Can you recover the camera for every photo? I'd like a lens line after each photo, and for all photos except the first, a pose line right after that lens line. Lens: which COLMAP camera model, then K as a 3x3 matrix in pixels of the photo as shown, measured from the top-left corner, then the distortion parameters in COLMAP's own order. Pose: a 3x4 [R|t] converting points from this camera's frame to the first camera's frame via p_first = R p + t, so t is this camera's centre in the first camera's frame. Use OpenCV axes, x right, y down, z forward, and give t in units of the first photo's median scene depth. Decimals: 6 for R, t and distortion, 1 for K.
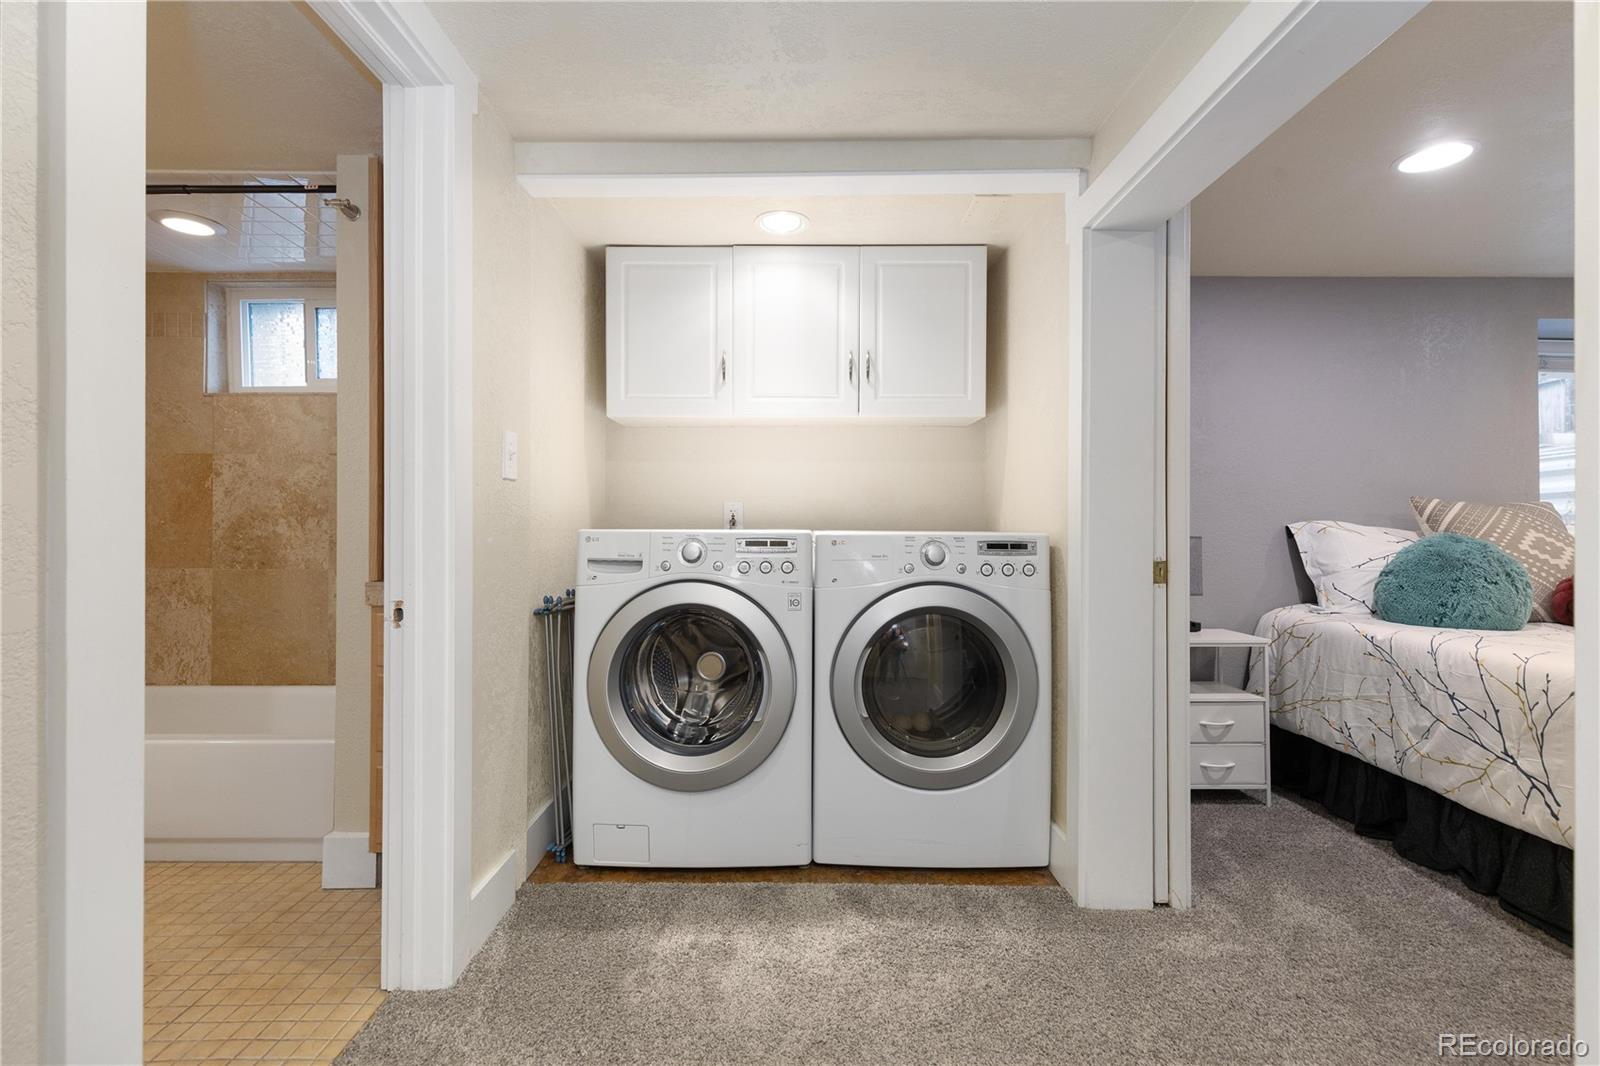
lens RADIAL K [[723.8, 0, 794.1], [0, 723.8, 522.9], [0, 0, 1]] dist [0.009260, -0.000026]
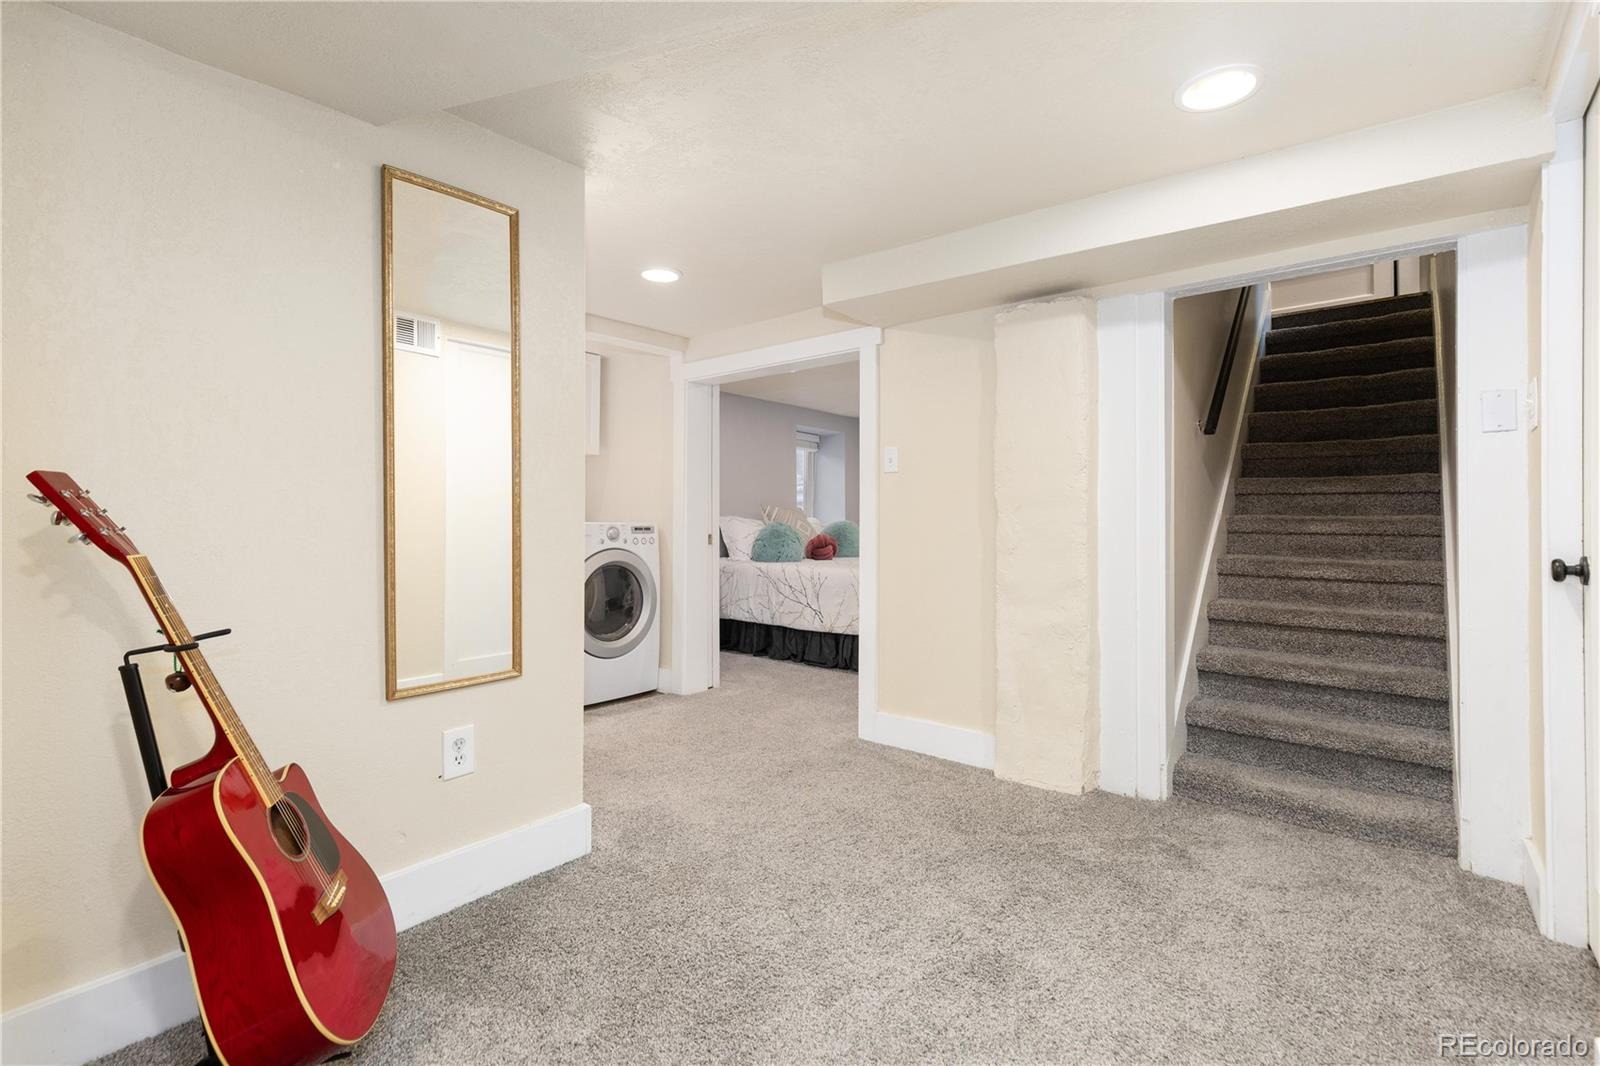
lens RADIAL K [[723.8, 0, 798.5], [0, 723.8, 524.7], [0, 0, 1]] dist [0.009260, -0.000026]
pose [[0.647157, -0.007617, 0.762319, -0.930500], [-0.006325, 0.999862, 0.015359, -0.012937], [-0.762330, -0.014761, 0.647020, -0.597232]]
